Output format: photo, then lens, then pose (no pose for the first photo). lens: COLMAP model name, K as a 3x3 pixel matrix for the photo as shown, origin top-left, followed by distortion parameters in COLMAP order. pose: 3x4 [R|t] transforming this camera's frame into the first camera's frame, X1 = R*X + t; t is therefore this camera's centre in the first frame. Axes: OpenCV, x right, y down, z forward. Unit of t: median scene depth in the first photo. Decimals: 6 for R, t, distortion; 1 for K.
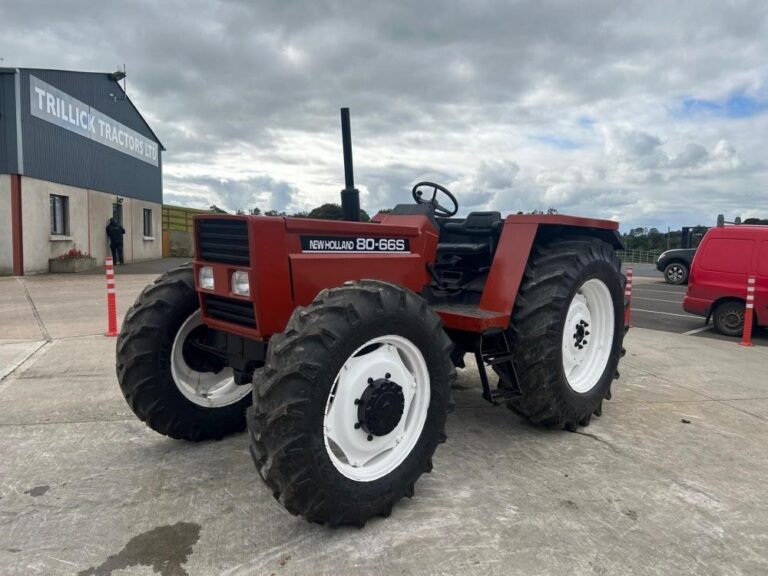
lens RADIAL K [[575.4, 0, 384.2], [0, 575.4, 291.8], [0, 0, 1]] dist [0.056591, -0.053810]
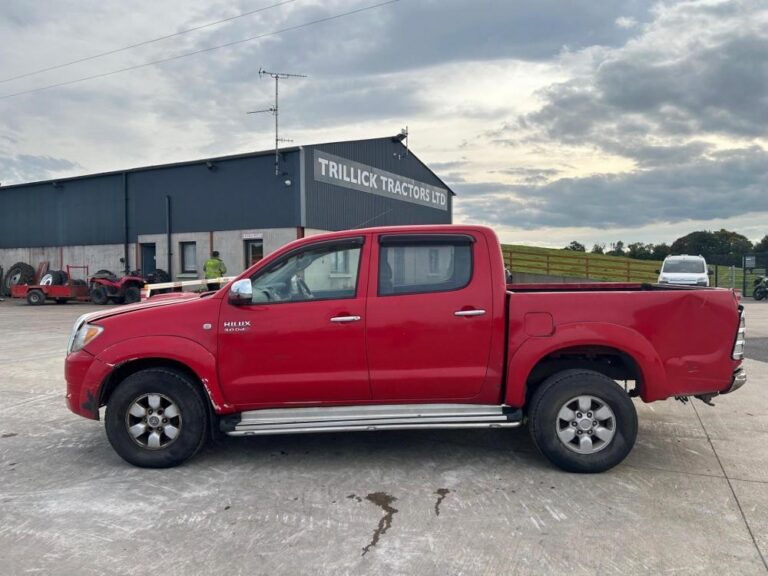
lens RADIAL K [[575.4, 0, 385.7], [0, 575.4, 290.1], [0, 0, 1]] dist [0.056591, -0.053810]
pose [[0.822042, -0.006261, -0.569392, 0.201532], [-0.030850, 0.997981, -0.055512, 0.002901], [0.568590, 0.063199, 0.820190, 0.052173]]
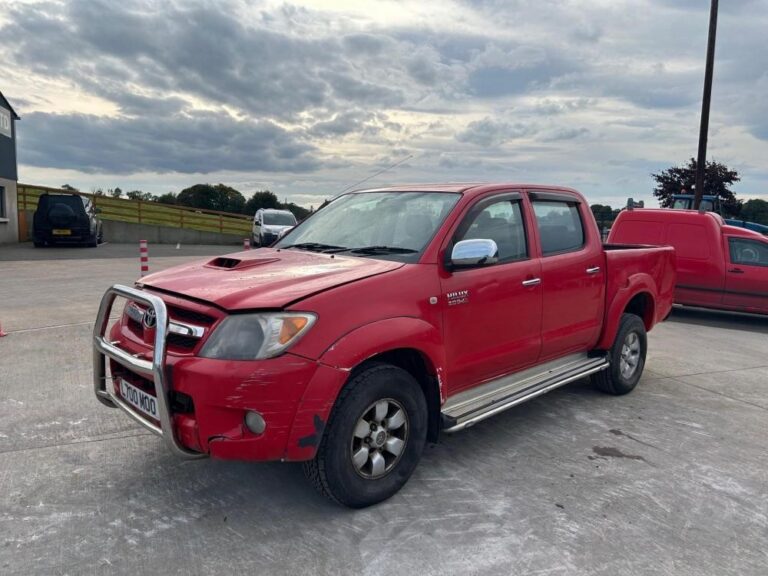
lens RADIAL K [[575.4, 0, 379.9], [0, 575.4, 283.6], [0, 0, 1]] dist [0.056591, -0.053810]
pose [[0.978239, -0.021319, 0.206383, -0.043116], [0.018263, 0.999694, 0.016700, -0.001650], [-0.206675, -0.012568, 0.978329, 0.032627]]
